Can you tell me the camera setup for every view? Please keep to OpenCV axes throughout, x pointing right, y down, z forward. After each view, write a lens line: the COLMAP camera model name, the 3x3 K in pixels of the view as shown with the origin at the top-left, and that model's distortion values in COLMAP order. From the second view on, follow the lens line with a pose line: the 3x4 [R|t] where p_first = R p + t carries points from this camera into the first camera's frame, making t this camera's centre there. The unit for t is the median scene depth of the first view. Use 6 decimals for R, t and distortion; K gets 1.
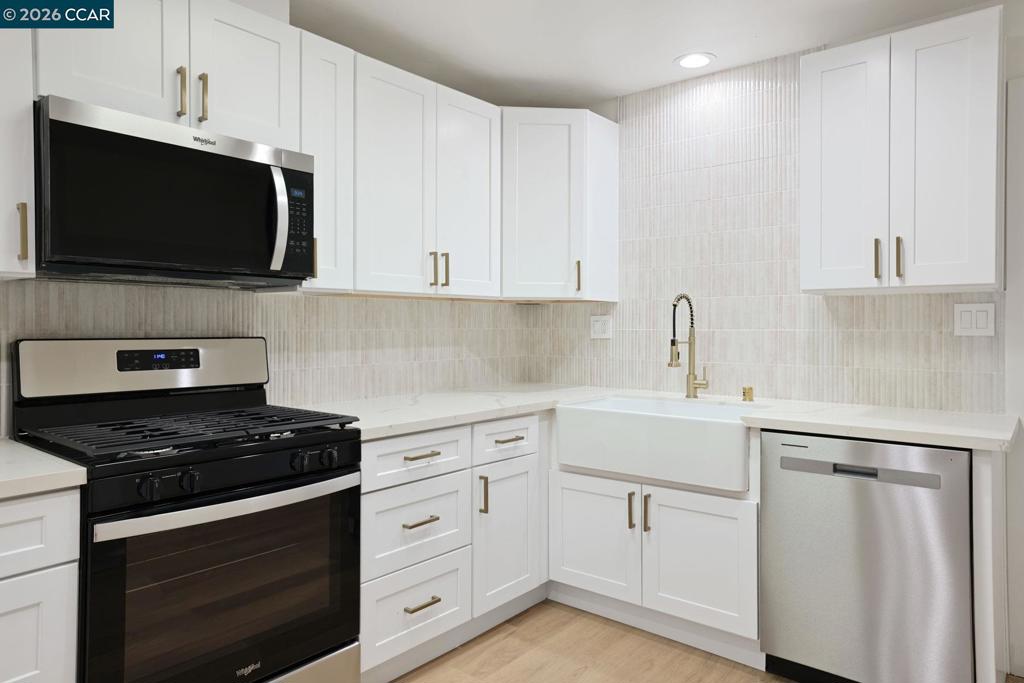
lens RADIAL K [[671.3, 0, 504.4], [0, 671.3, 324.5], [0, 0, 1]] dist [0.002675, 0.015195]
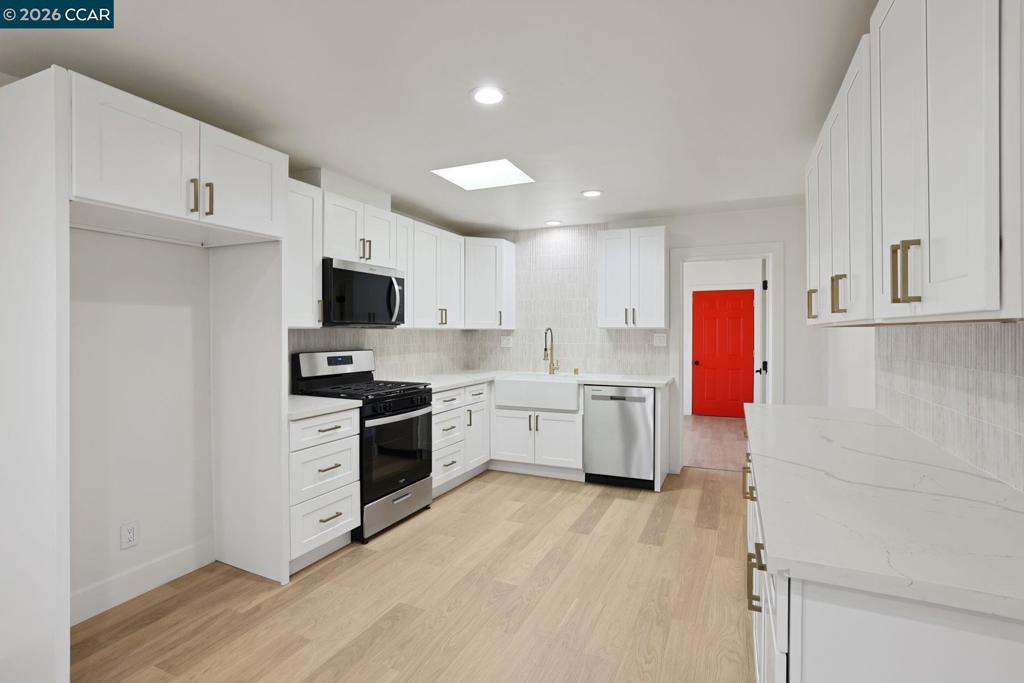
lens RADIAL K [[506.4, 0, 503.0], [0, 506.4, 335.5], [0, 0, 1]] dist [-0.035490, 0.004791]
pose [[0.966738, -0.003290, 0.255746, -0.339914], [0.000560, 0.999942, 0.010747, -0.040810], [-0.255767, -0.010247, 0.966684, -0.642658]]
